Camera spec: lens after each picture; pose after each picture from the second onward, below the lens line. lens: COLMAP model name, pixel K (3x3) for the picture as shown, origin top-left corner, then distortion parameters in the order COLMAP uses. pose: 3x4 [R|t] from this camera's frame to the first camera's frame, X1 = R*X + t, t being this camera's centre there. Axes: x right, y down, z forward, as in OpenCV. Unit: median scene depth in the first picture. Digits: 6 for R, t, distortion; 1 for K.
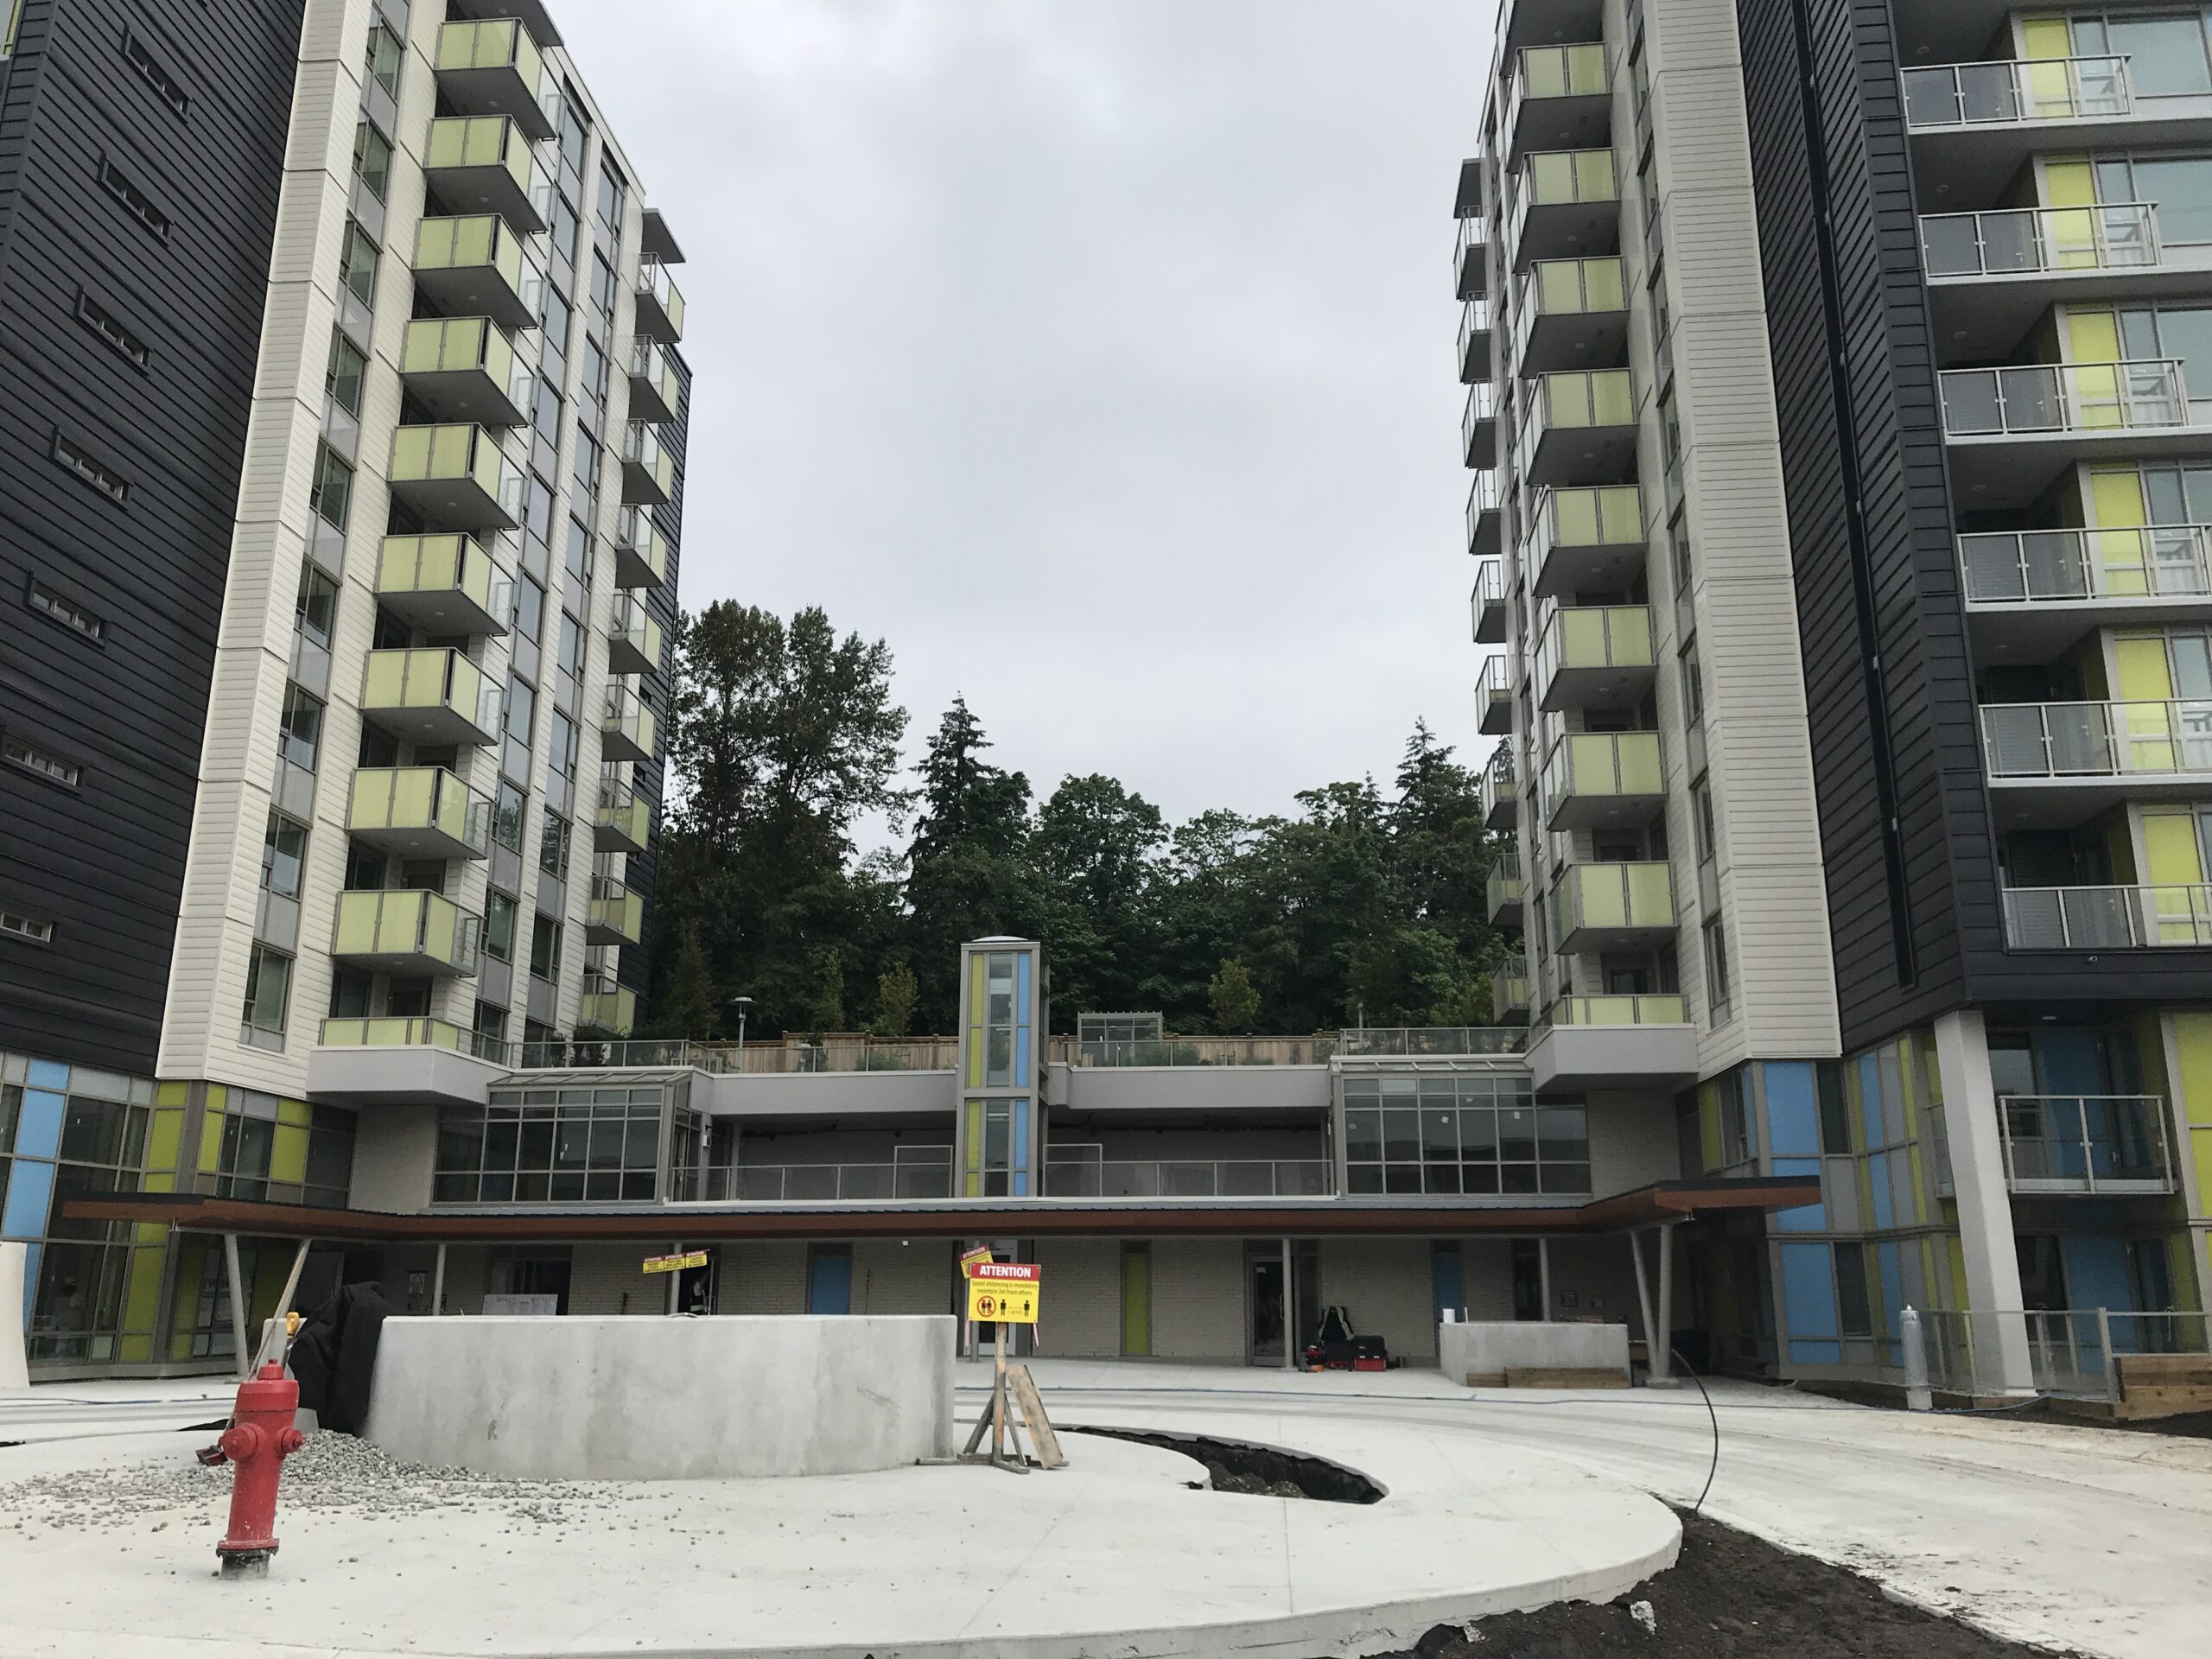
lens RADIAL K [[1777.1, 0, 1106.0], [0, 1777.1, 829.5], [0, 0, 1]] dist [0.011549, 0.000552]
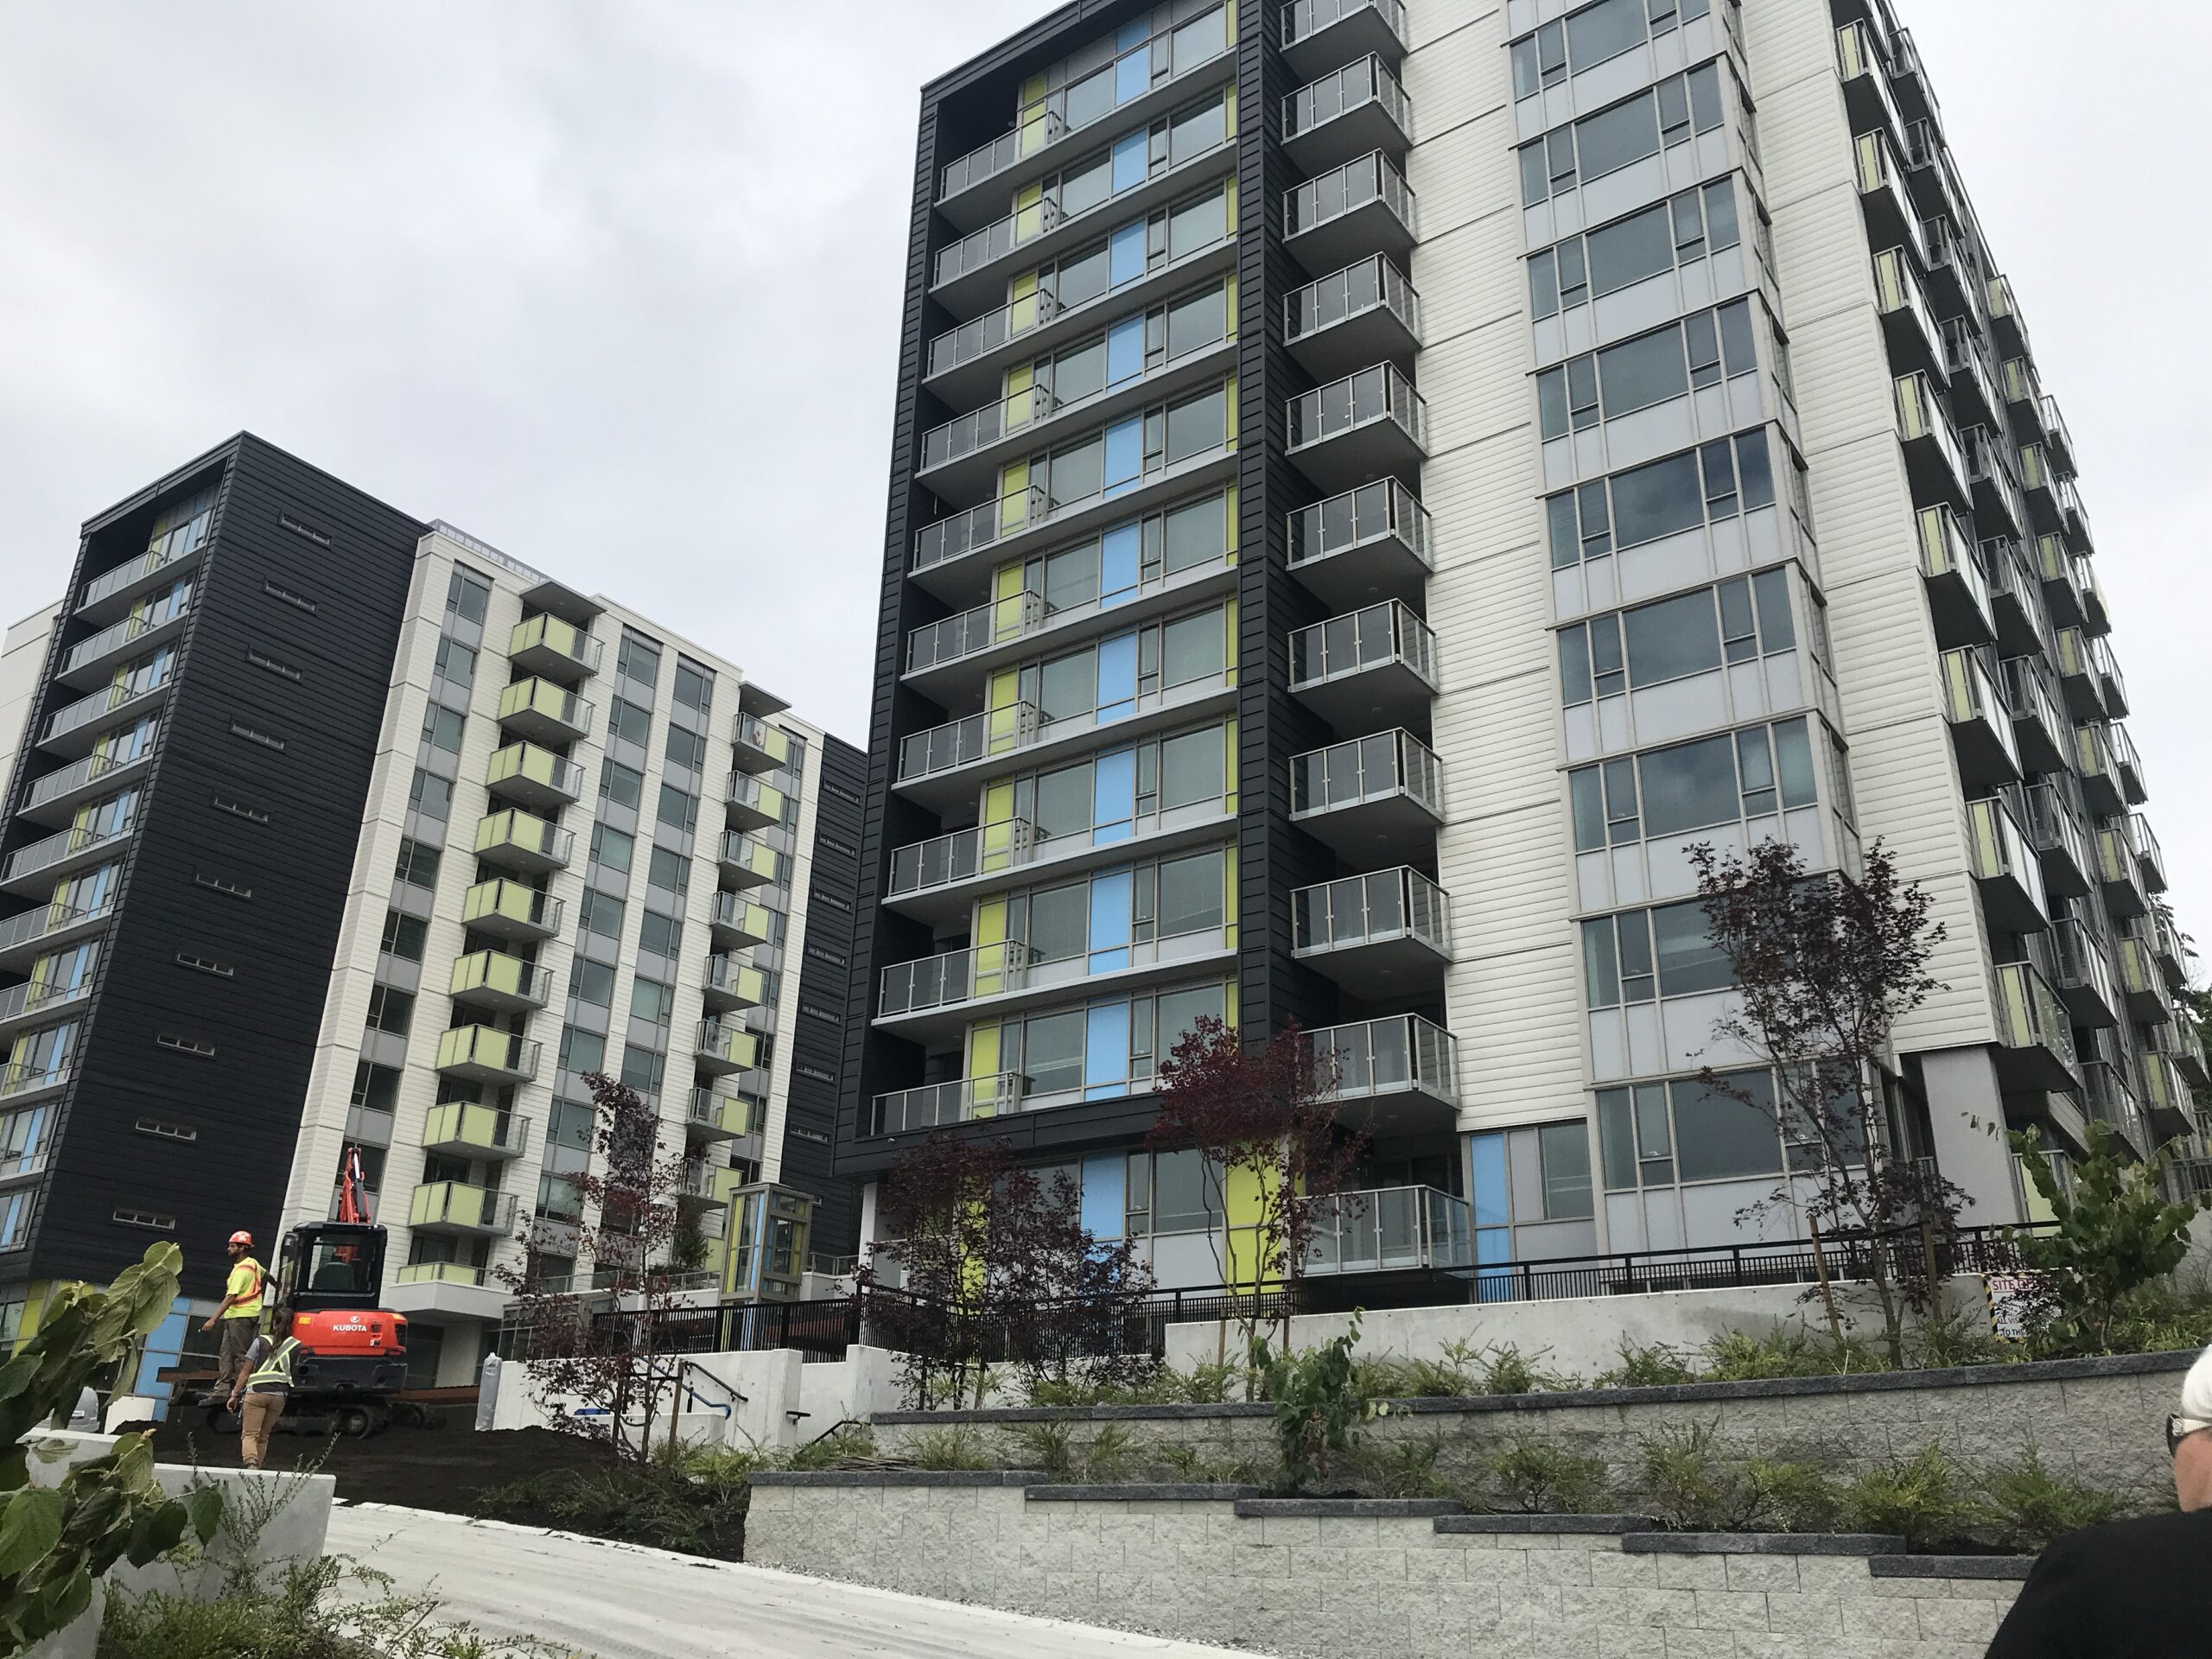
lens RADIAL K [[1777.1, 0, 1106.0], [0, 1777.1, 829.5], [0, 0, 1]] dist [0.011549, 0.000552]
pose [[0.864322, -0.174779, -0.471593, 1.215519], [0.105452, 0.979809, -0.169863, 0.077508], [0.491760, 0.097086, 0.865301, -0.158252]]
